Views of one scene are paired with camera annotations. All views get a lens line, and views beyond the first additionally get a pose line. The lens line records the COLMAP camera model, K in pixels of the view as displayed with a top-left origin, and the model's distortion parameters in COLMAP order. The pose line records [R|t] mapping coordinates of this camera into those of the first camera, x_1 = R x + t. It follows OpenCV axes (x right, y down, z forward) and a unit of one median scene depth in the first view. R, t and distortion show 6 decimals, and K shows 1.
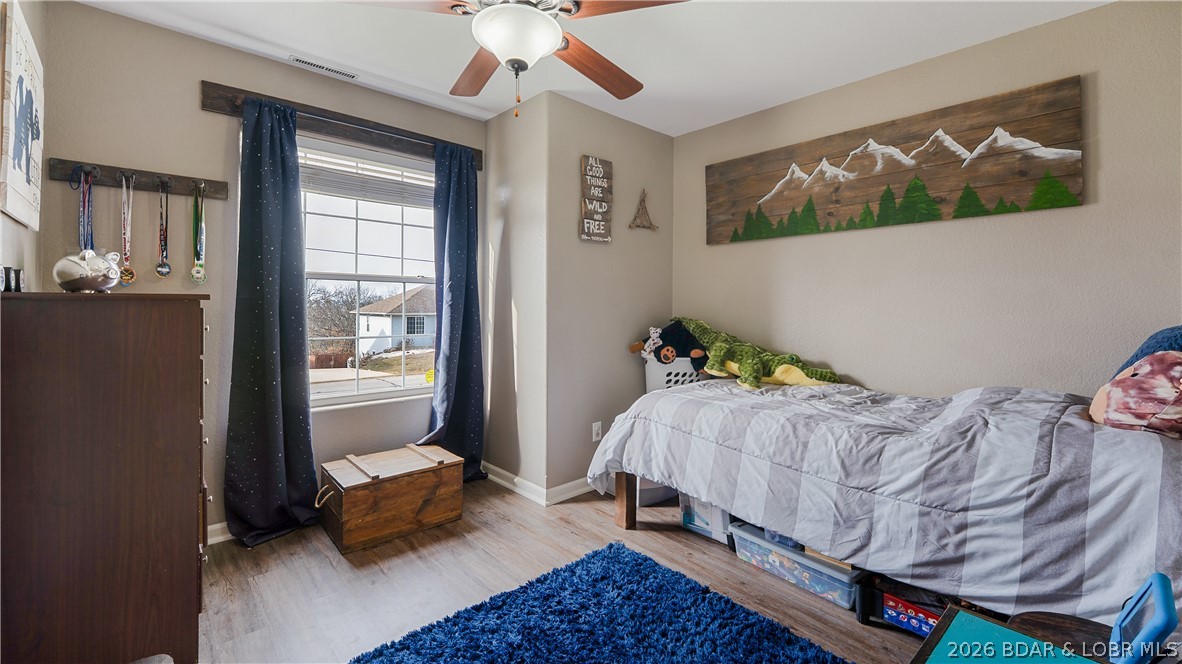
lens RADIAL K [[493.3, 0, 586.6], [0, 493.3, 312.4], [0, 0, 1]] dist [0.009380, -0.000066]
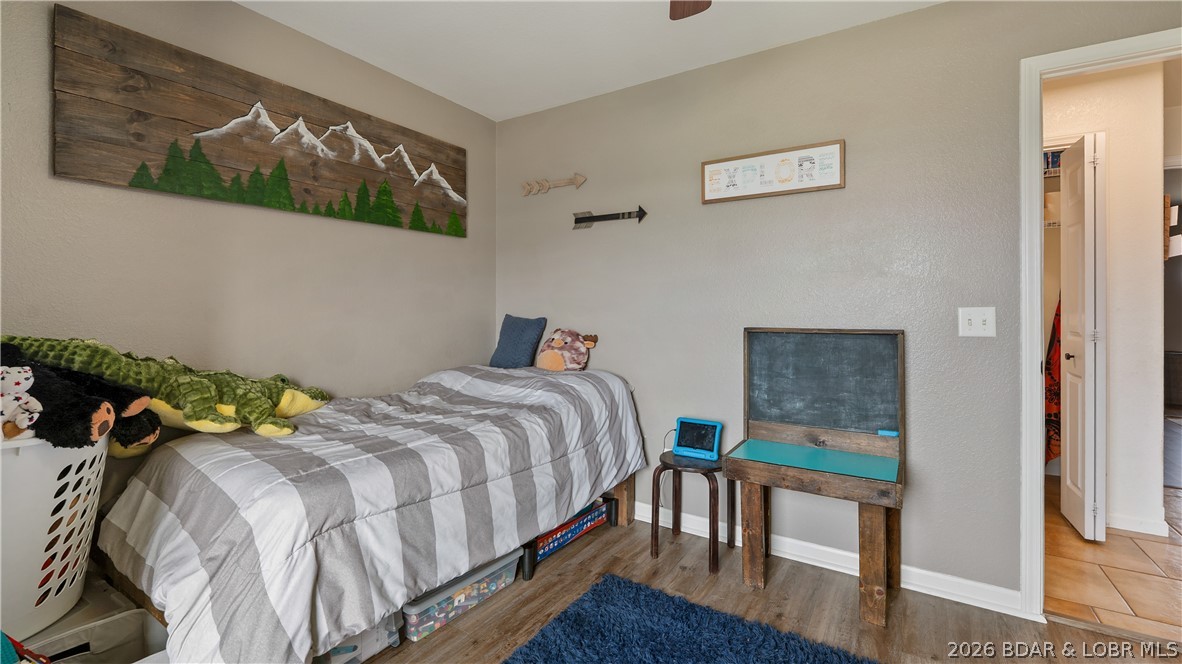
lens RADIAL K [[493.3, 0, 586.6], [0, 493.3, 312.4], [0, 0, 1]] dist [0.009380, -0.000066]
pose [[-0.238713, -0.018910, 0.970906, -0.430480], [0.012063, 0.999675, 0.022436, -0.017692], [-0.971015, 0.017068, -0.238408, 0.827963]]
